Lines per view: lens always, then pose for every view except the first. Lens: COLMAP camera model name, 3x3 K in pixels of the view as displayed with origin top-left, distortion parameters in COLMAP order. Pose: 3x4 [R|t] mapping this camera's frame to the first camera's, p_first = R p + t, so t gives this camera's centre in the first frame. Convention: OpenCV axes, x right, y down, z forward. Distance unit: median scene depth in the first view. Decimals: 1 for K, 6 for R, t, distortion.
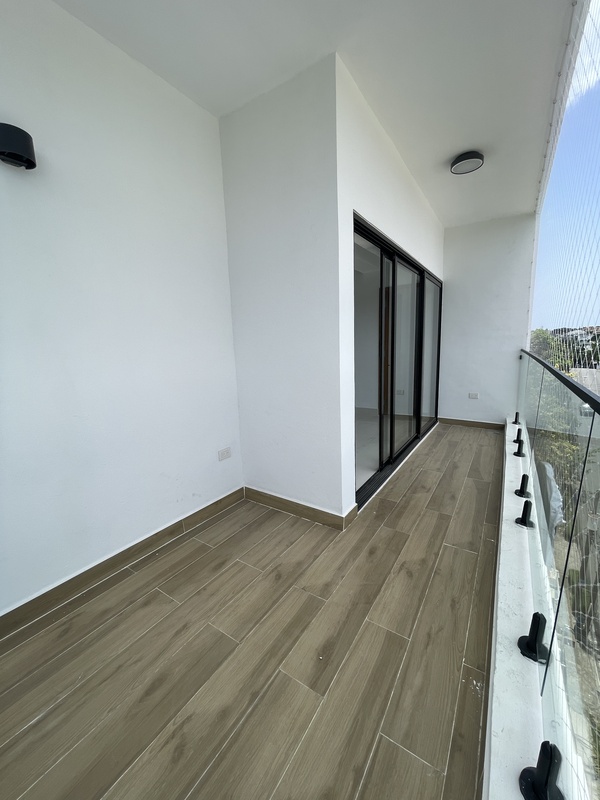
lens RADIAL K [[321.9, 0, 300.2], [0, 321.9, 400.6], [0, 0, 1]] dist [0.000302, 0.000042]
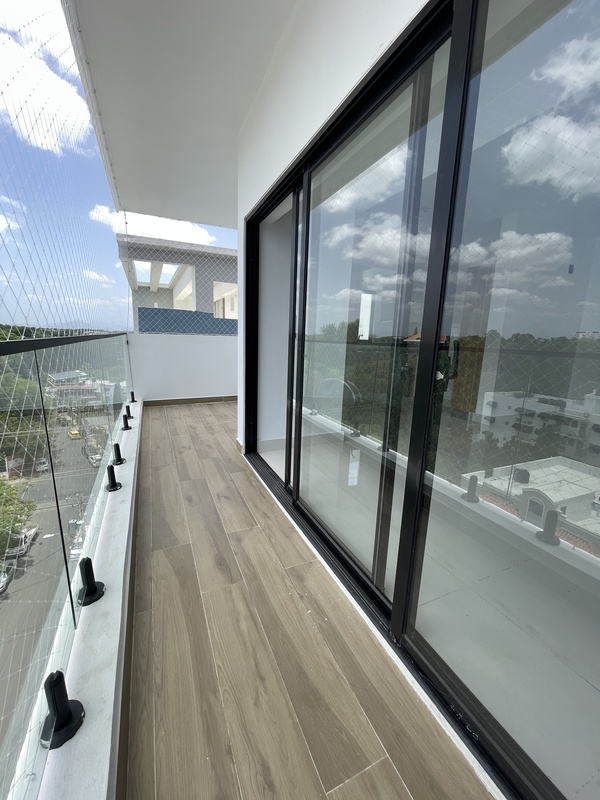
lens RADIAL K [[321.9, 0, 298.9], [0, 321.9, 401.2], [0, 0, 1]] dist [0.000302, 0.000042]
pose [[-0.538272, 0.163765, -0.826707, 1.064754], [-0.177633, 0.936856, 0.301243, -0.270937], [0.823838, 0.309001, -0.475193, 1.700012]]
